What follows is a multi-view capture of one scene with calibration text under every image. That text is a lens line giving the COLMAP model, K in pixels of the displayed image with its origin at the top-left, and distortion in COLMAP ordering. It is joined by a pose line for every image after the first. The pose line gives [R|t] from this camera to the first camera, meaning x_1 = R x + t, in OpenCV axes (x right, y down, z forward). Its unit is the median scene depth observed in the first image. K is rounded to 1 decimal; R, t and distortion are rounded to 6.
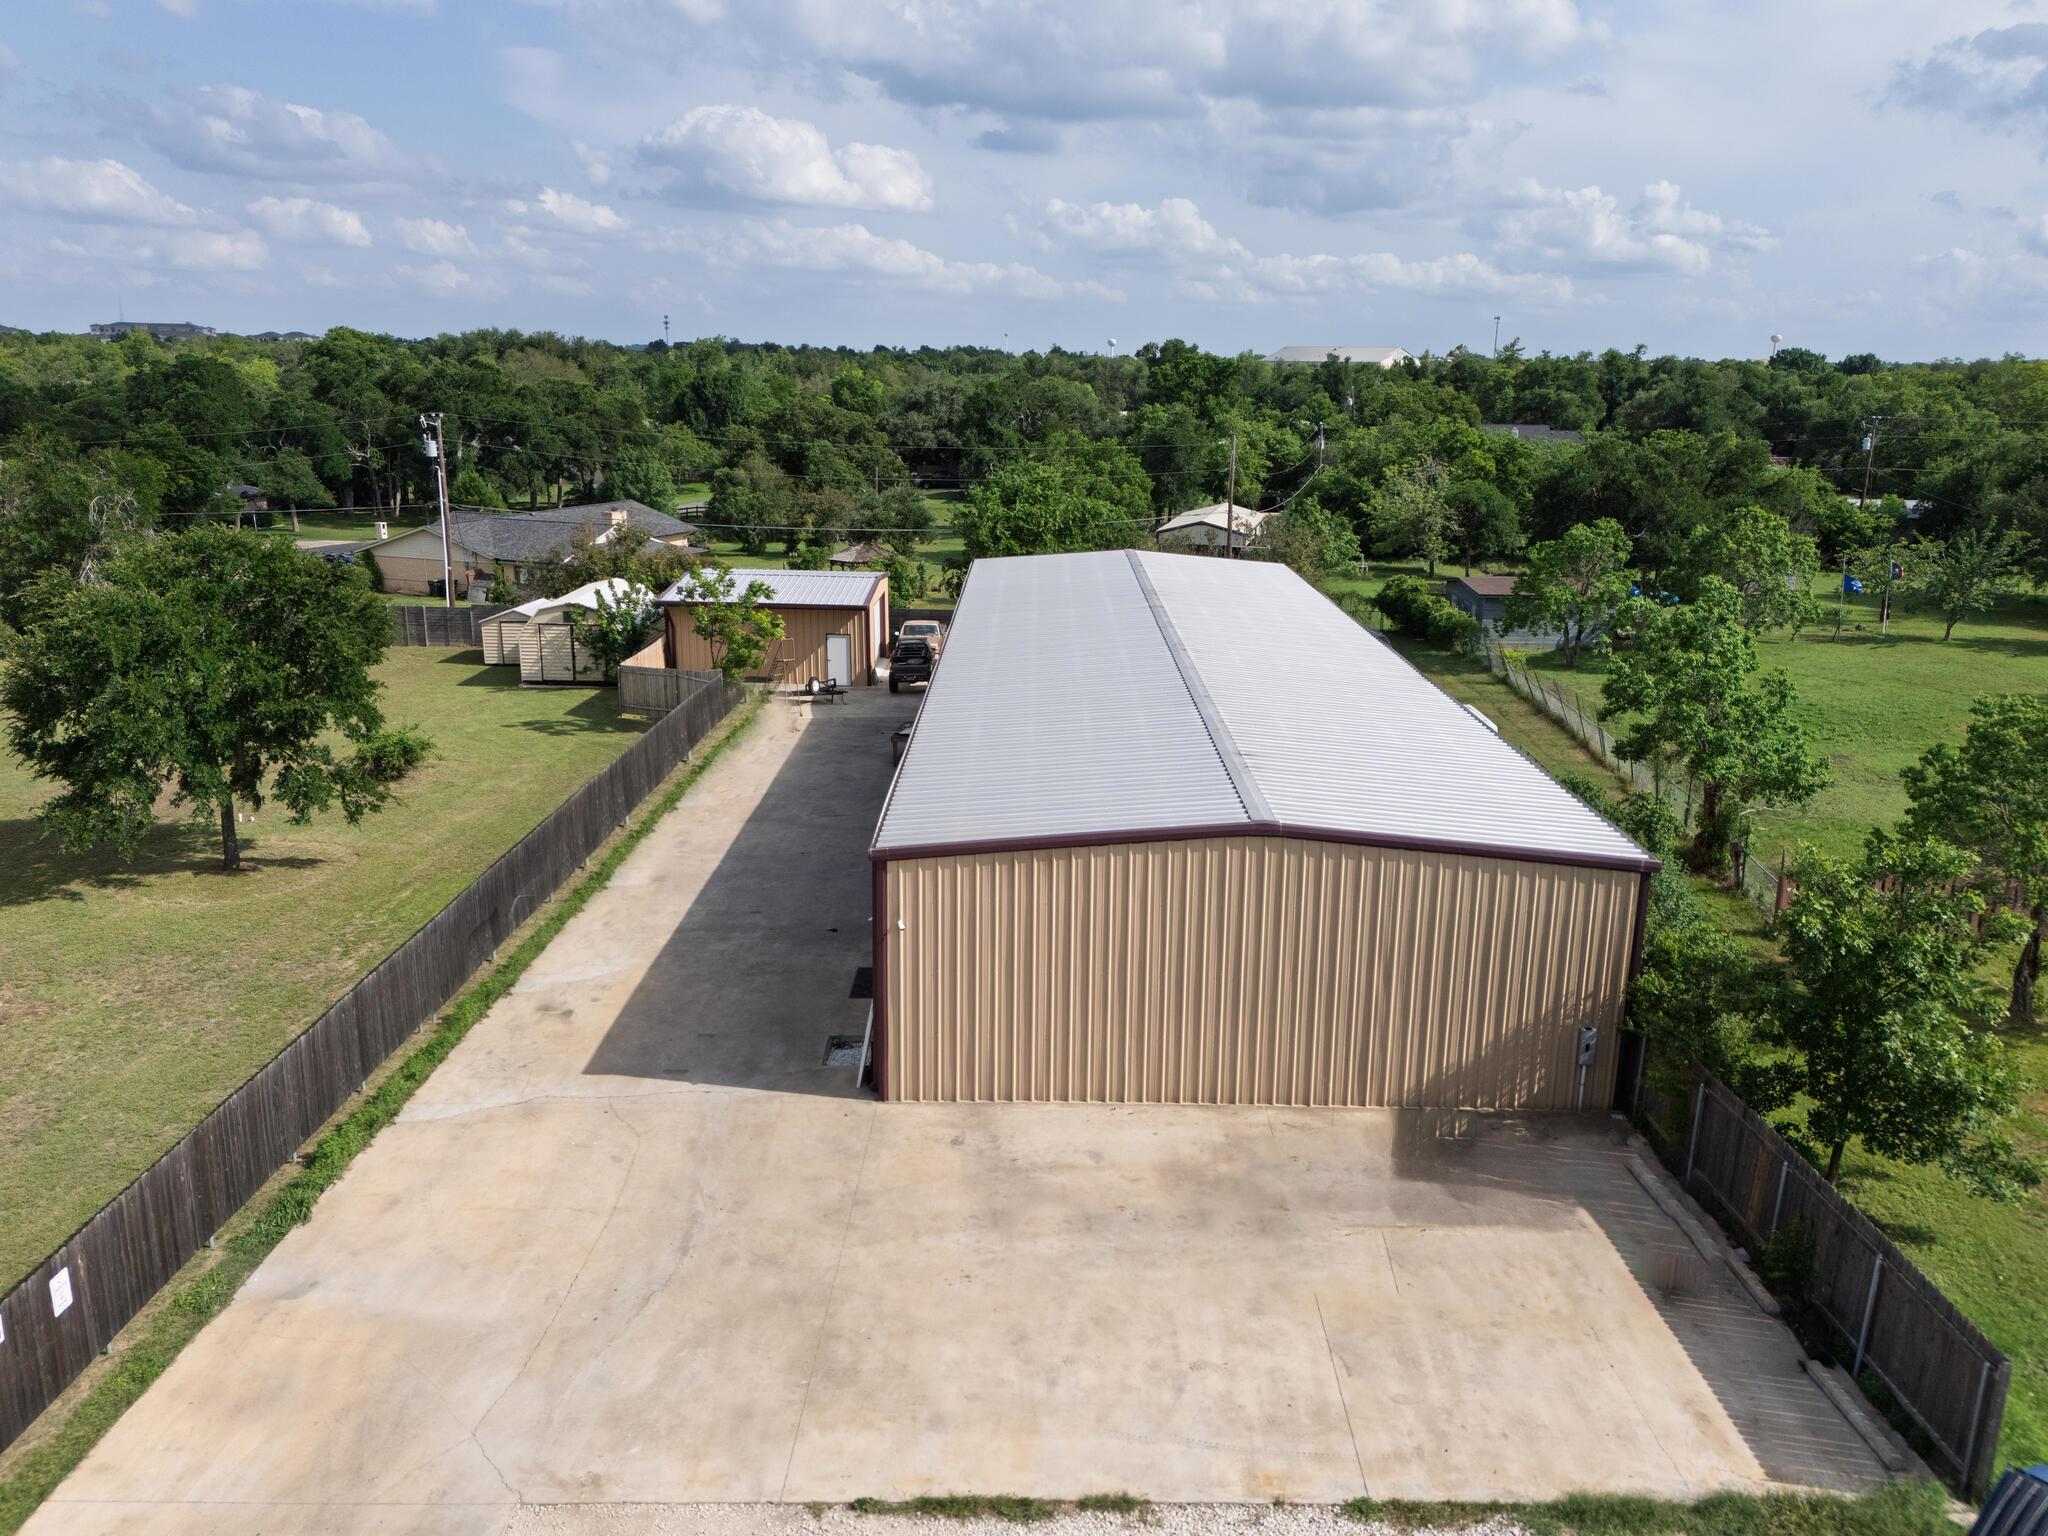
lens RADIAL K [[1475.3, 0, 1024.0], [0, 1475.3, 768.0], [0, 0, 1]] dist [0.073291, -0.078242]
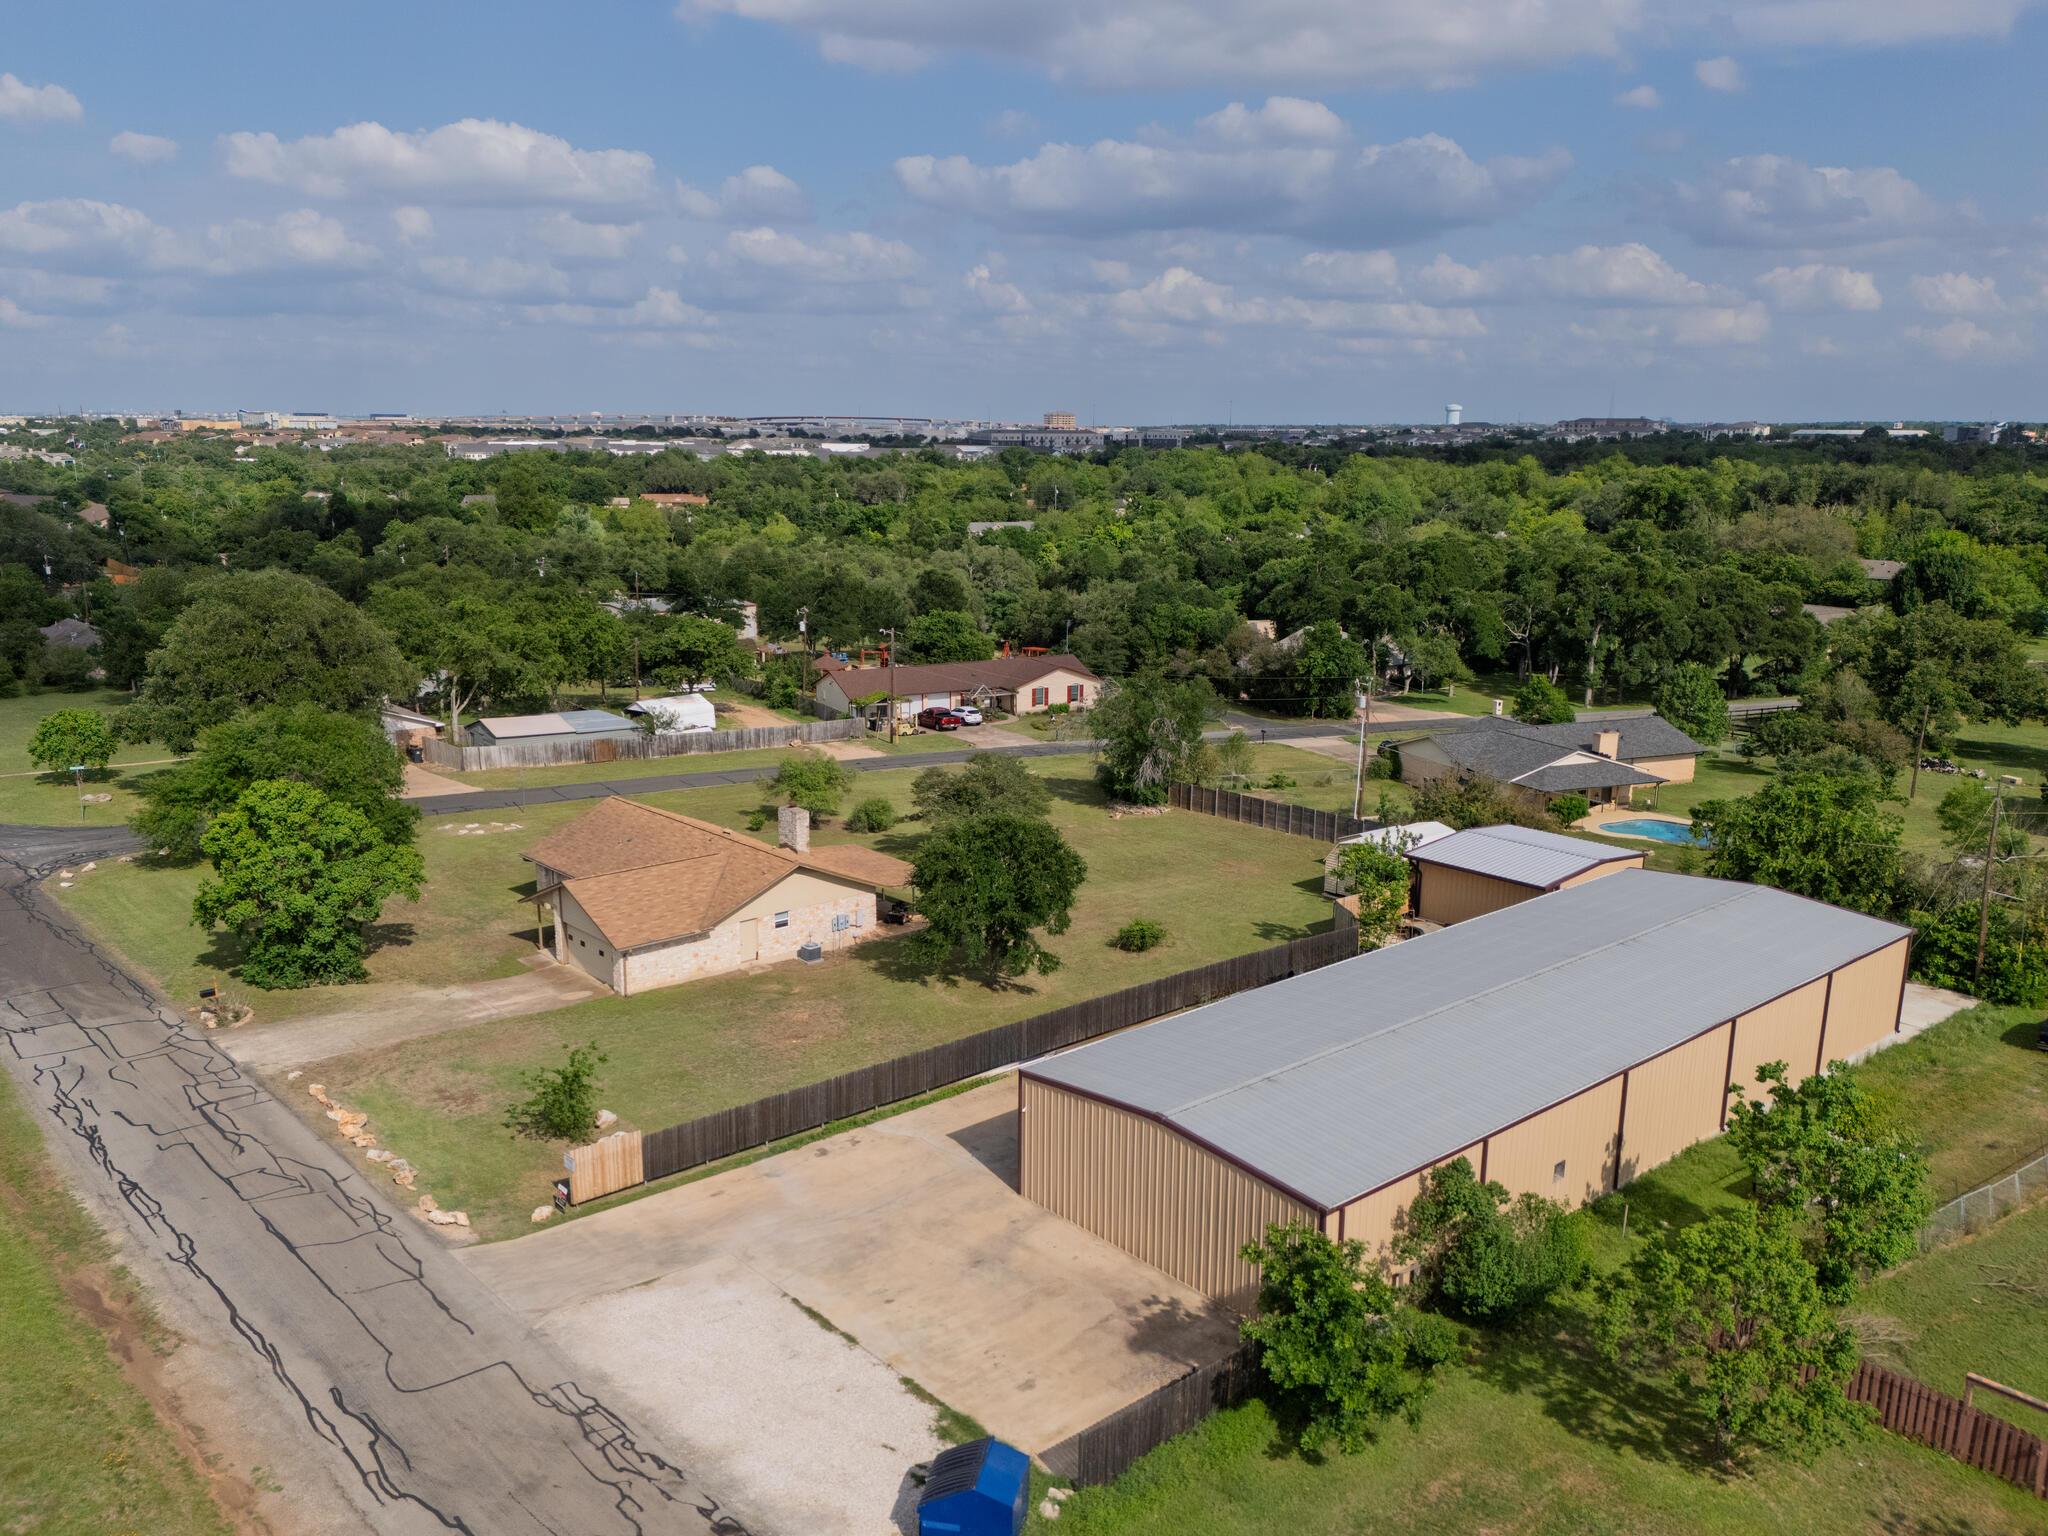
lens RADIAL K [[1645.9, 0, 1024.0], [0, 1645.9, 768.0], [0, 0, 1]] dist [0.143646, -0.001104]
pose [[0.641842, 0.134195, -0.755004, 0.049107], [-0.179821, 0.983455, 0.021931, -0.012378], [0.745455, 0.121689, 0.655353, -0.016336]]
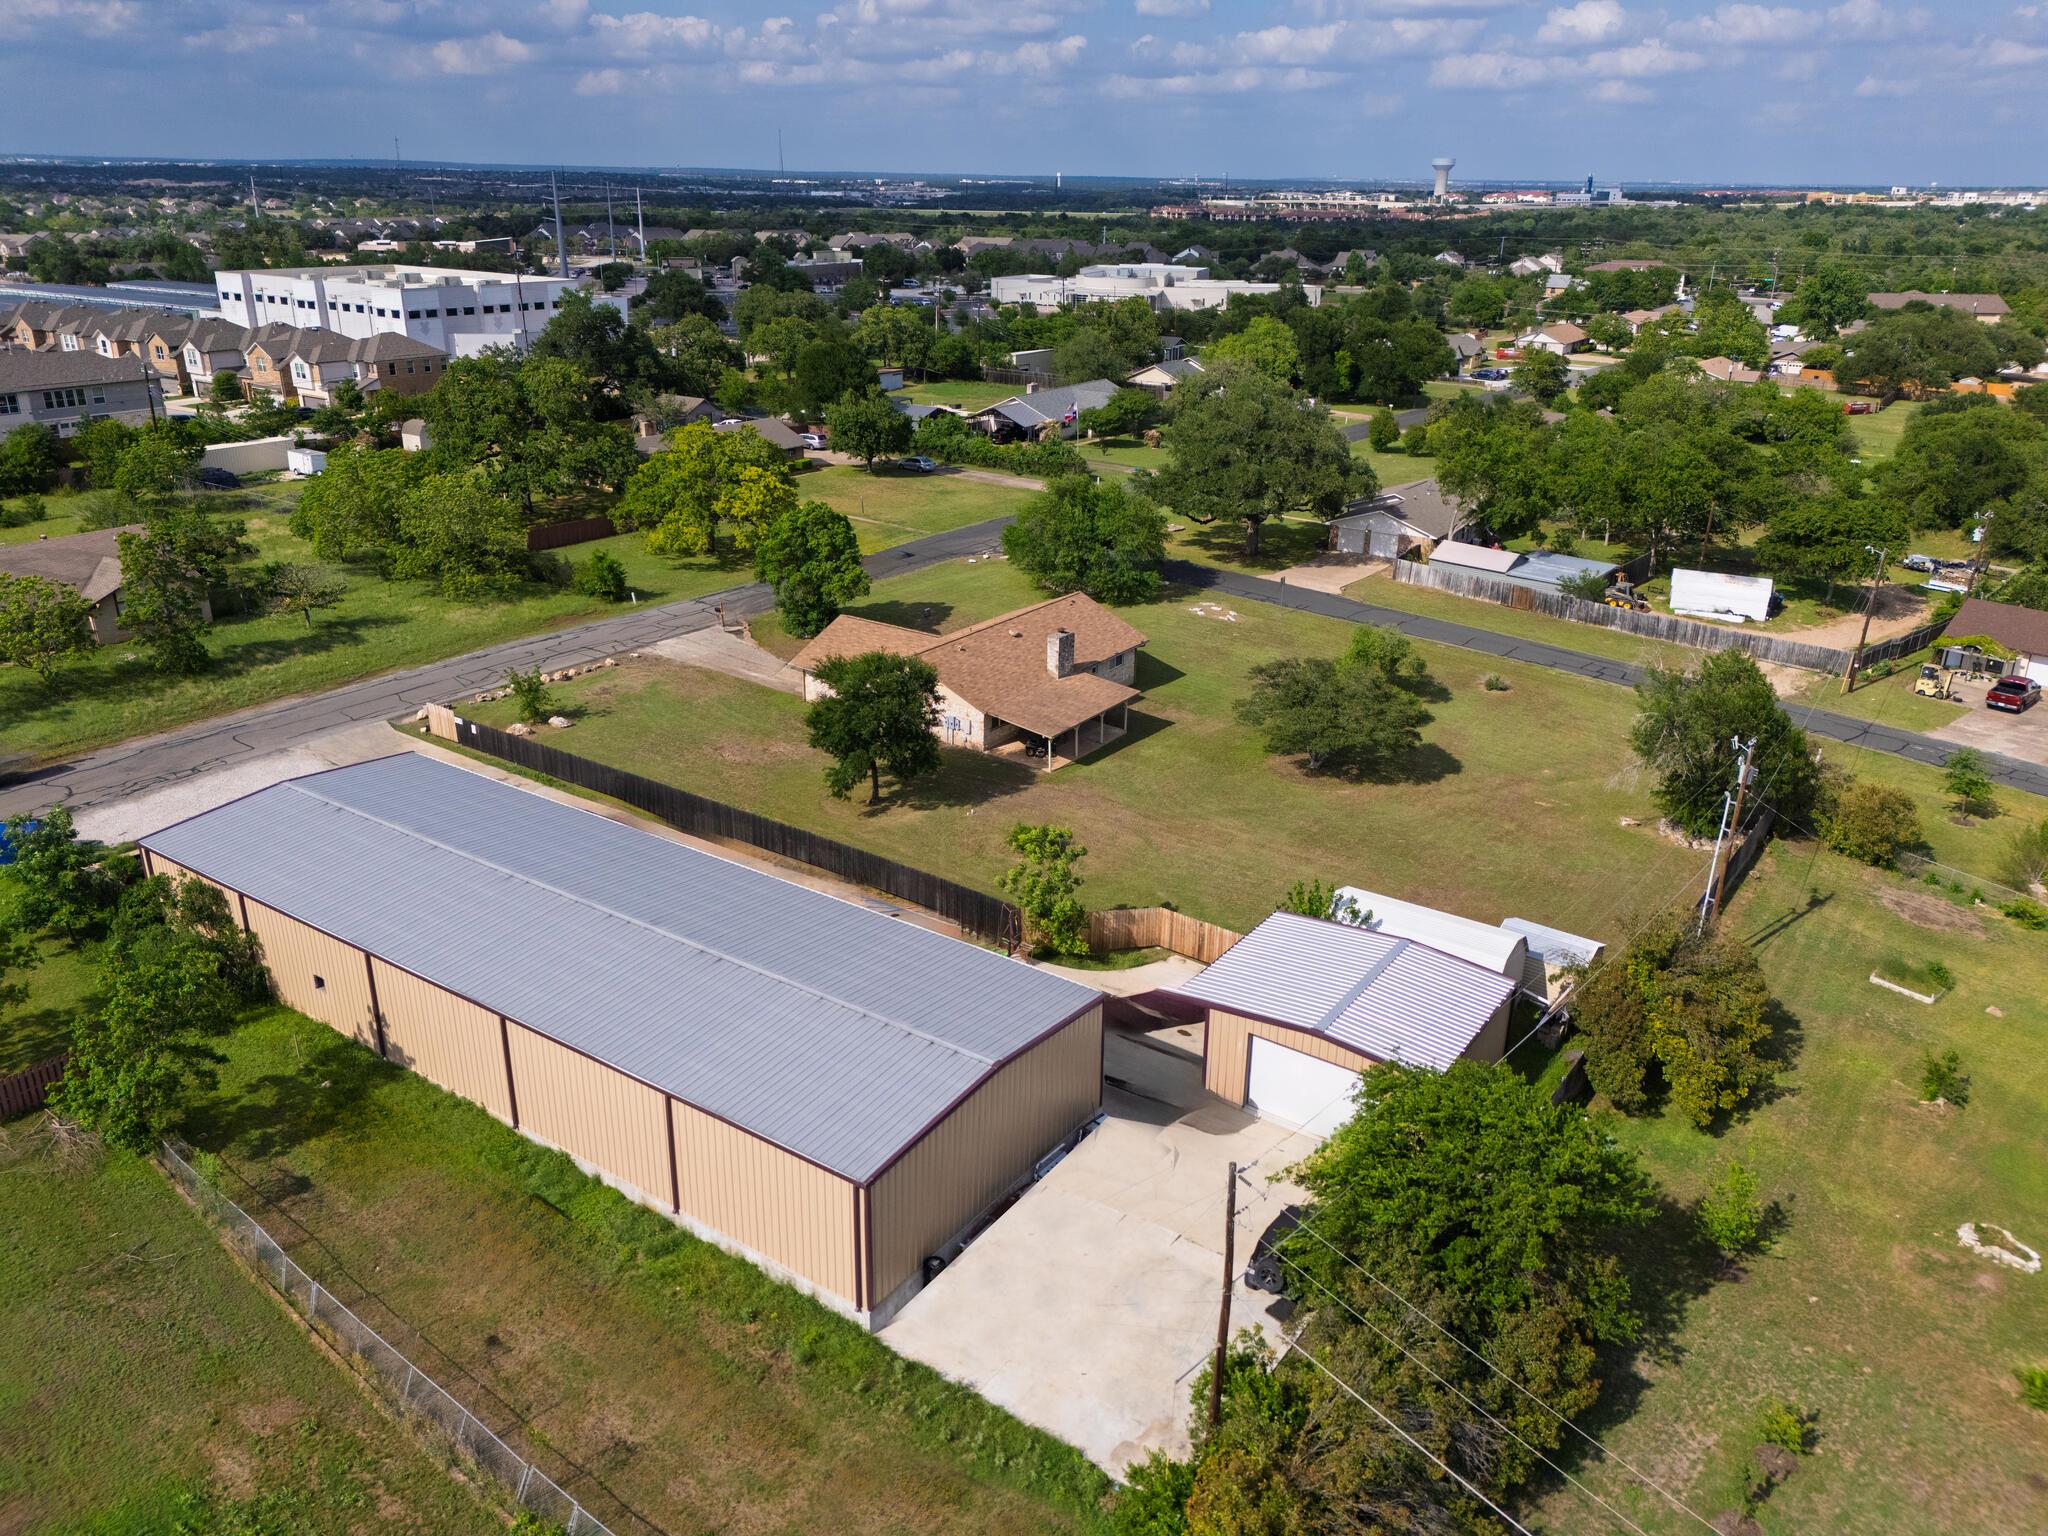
lens RADIAL K [[1475.3, 0, 1024.0], [0, 1475.3, 768.0], [0, 0, 1]] dist [0.073291, -0.078242]
pose [[-0.565331, 0.269725, -0.779519, 0.048263], [-0.240493, 0.850073, 0.468550, -0.051258], [0.789027, 0.452355, -0.415705, 0.104820]]
